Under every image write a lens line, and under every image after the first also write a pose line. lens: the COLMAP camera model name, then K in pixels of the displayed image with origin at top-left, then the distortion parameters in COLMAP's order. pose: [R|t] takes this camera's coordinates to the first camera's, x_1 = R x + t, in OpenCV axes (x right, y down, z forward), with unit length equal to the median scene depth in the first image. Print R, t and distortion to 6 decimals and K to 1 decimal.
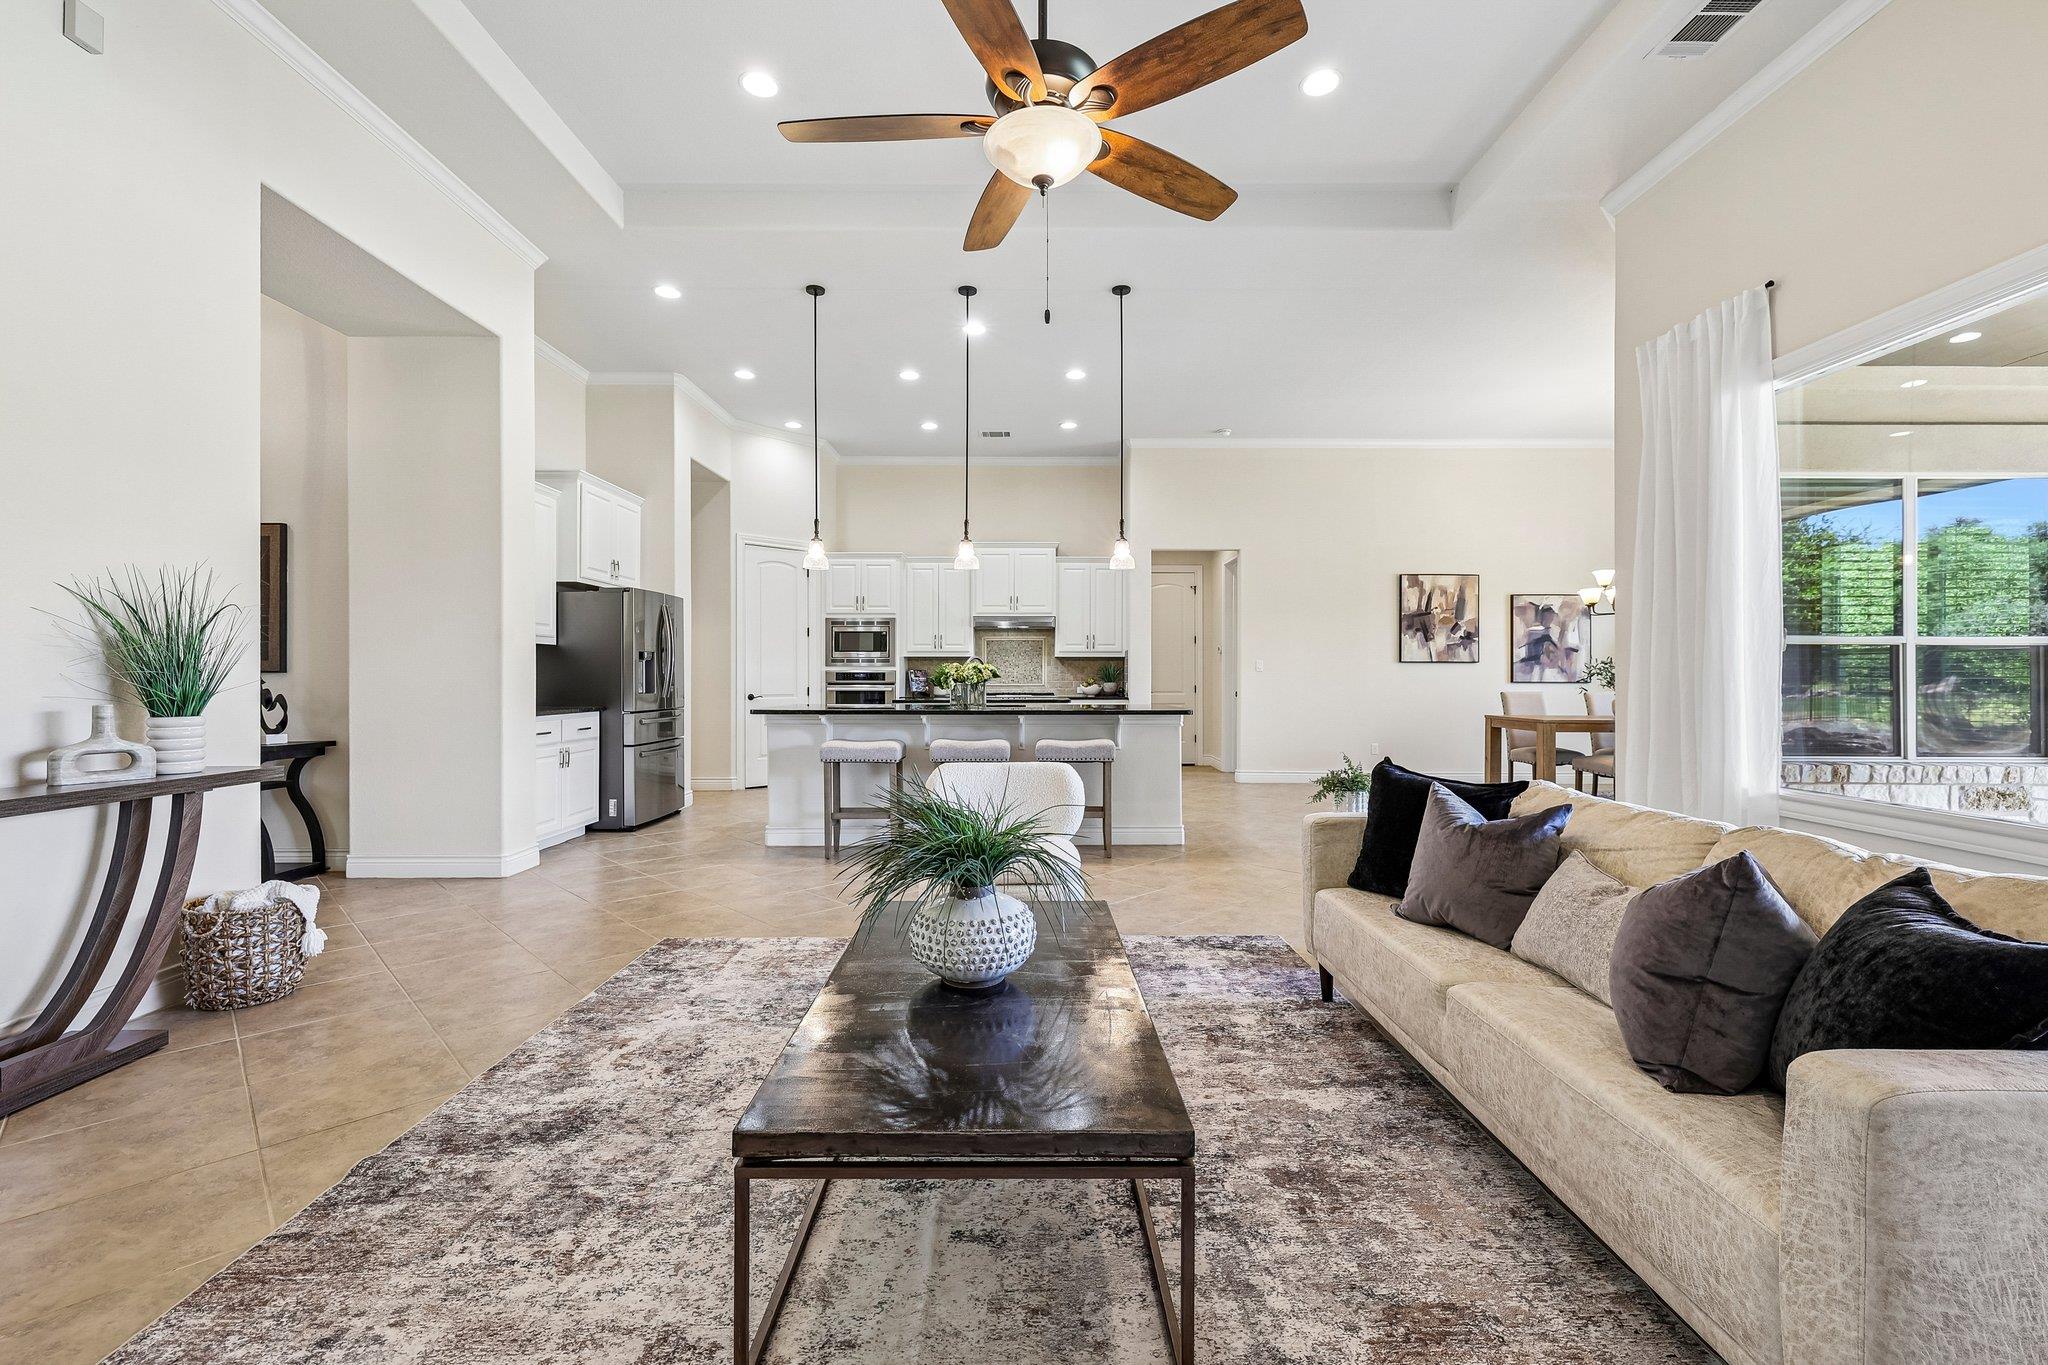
lens RADIAL K [[868.1, 0, 1026.6], [0, 868.1, 671.4], [0, 0, 1]] dist [-0.000633, 0.000115]
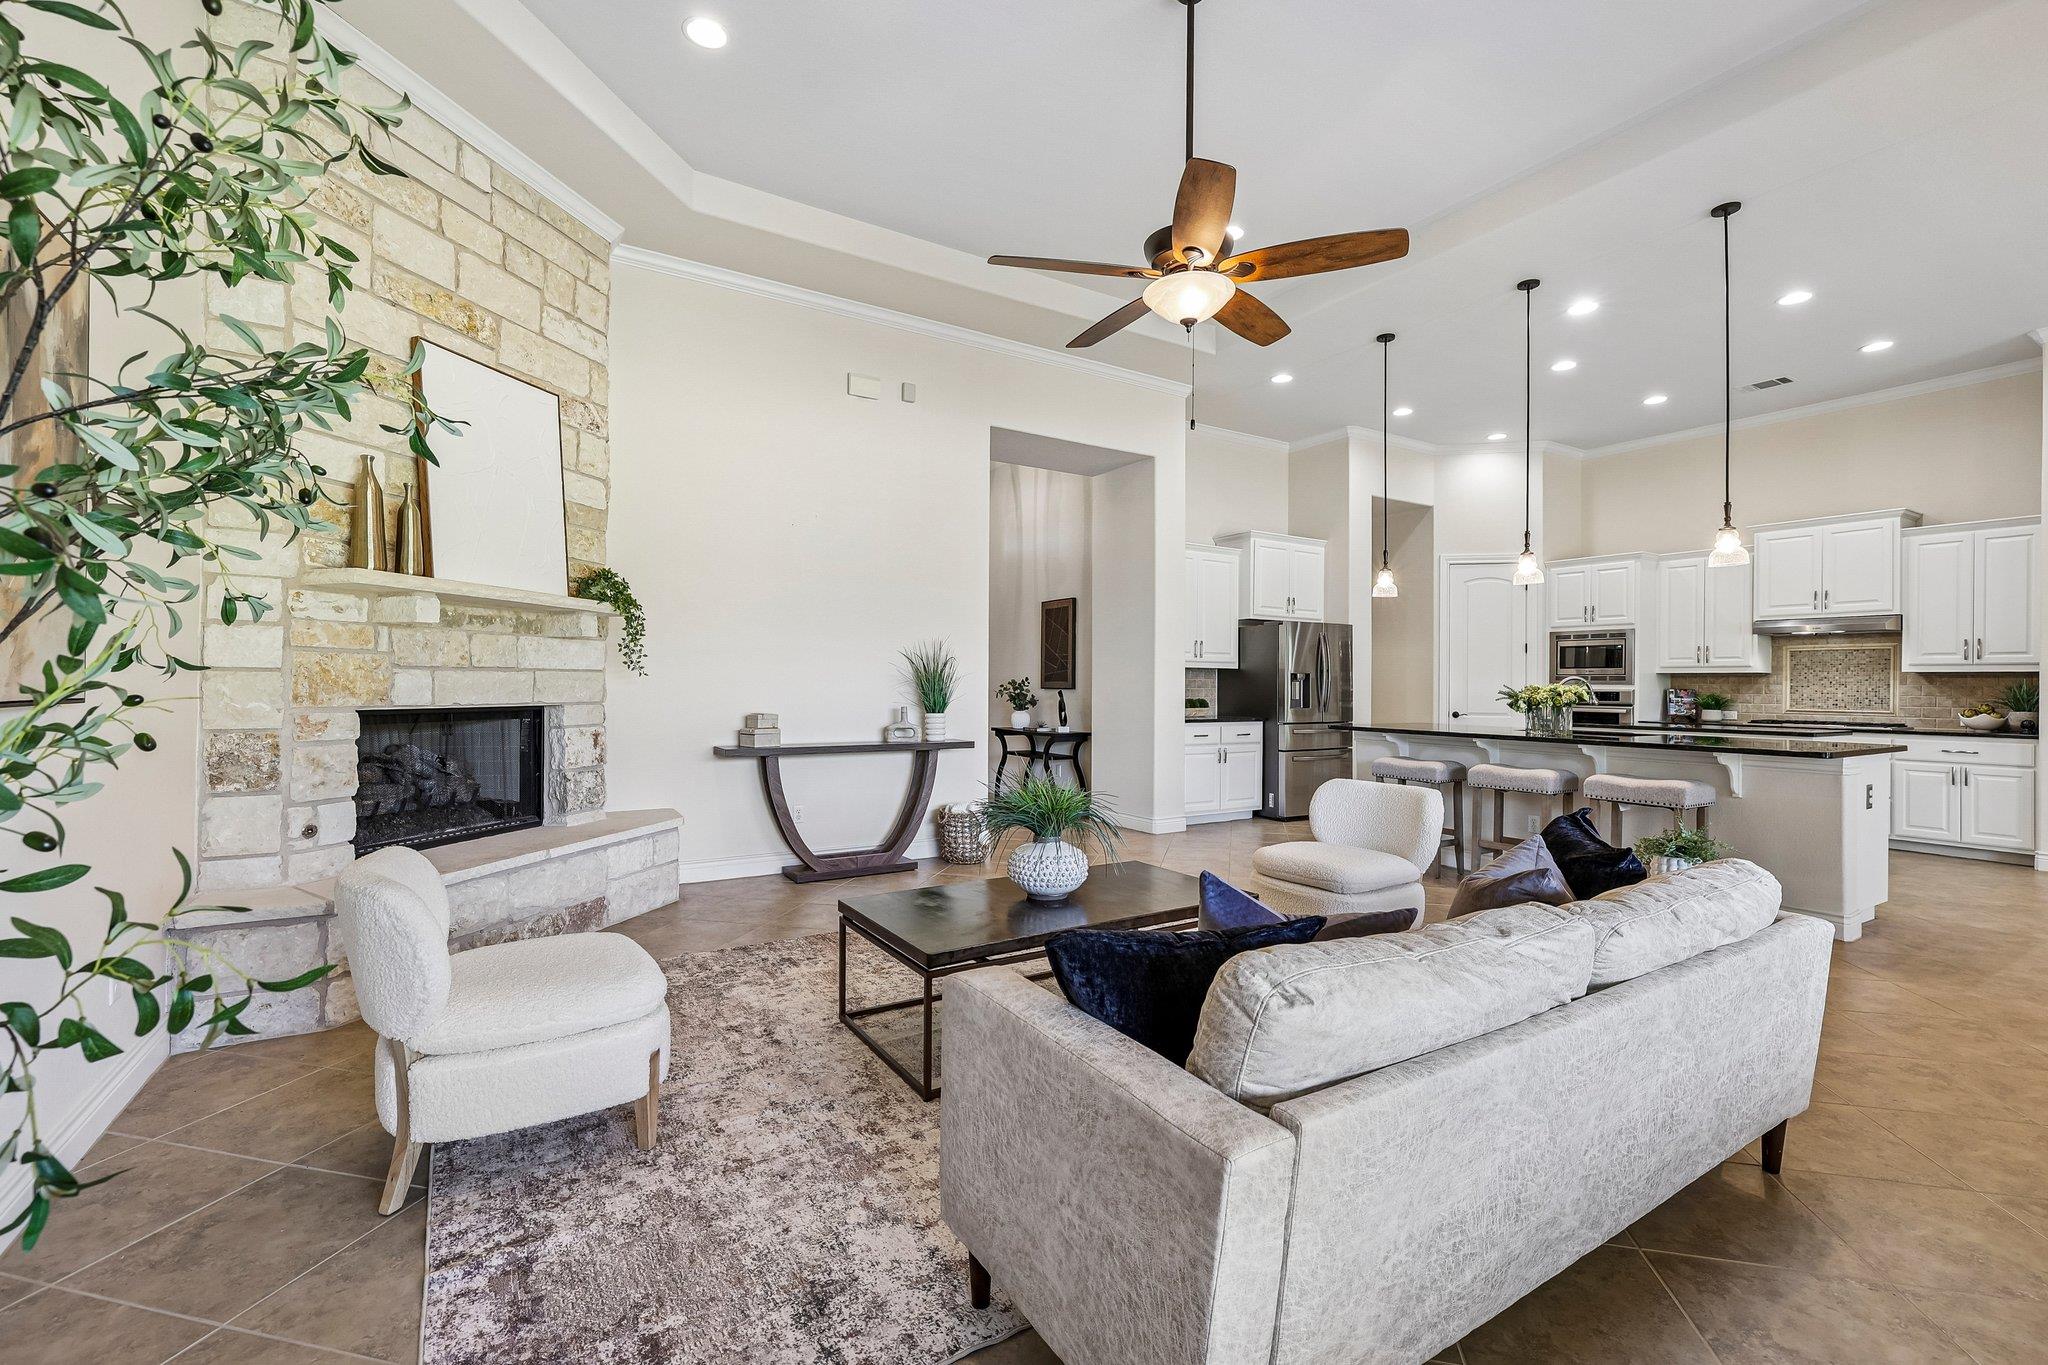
lens RADIAL K [[868.1, 0, 1032.6], [0, 868.1, 682.2], [0, 0, 1]] dist [-0.000633, 0.000115]
pose [[0.527227, 0.003997, -0.849715, 0.336819], [-0.003779, 0.999990, 0.002359, -0.010088], [0.849716, 0.001967, 0.527237, 0.048496]]
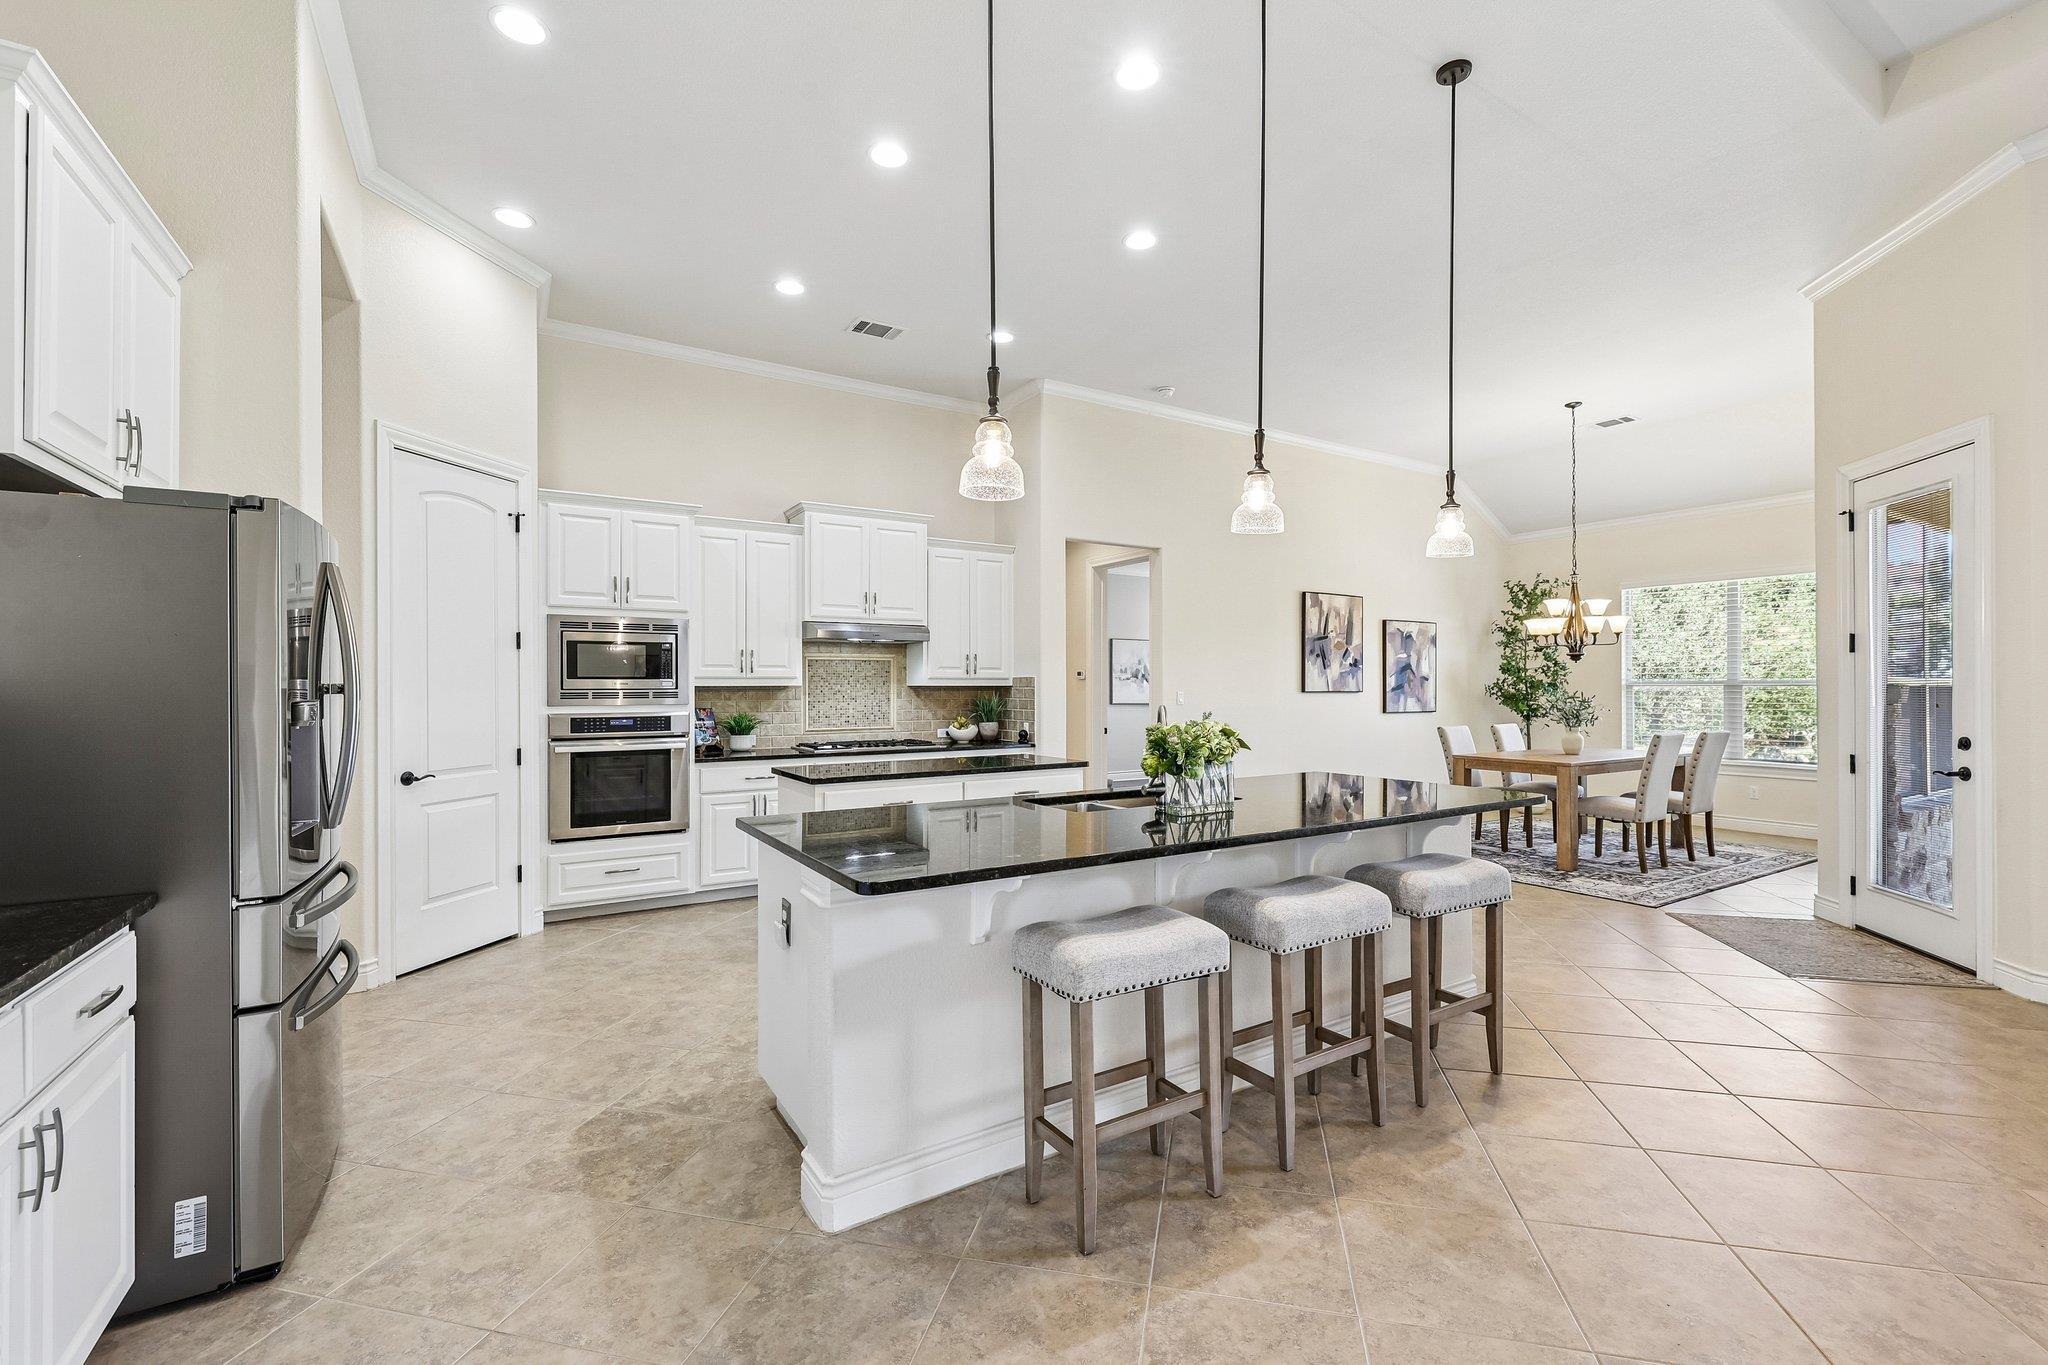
lens RADIAL K [[868.1, 0, 1031.1], [0, 868.1, 684.4], [0, 0, 1]] dist [-0.000633, 0.000115]
pose [[0.846537, -0.001700, 0.532326, -0.332800], [-0.000338, 0.999993, 0.003732, -0.026845], [-0.532329, -0.003339, 0.846531, 0.504535]]
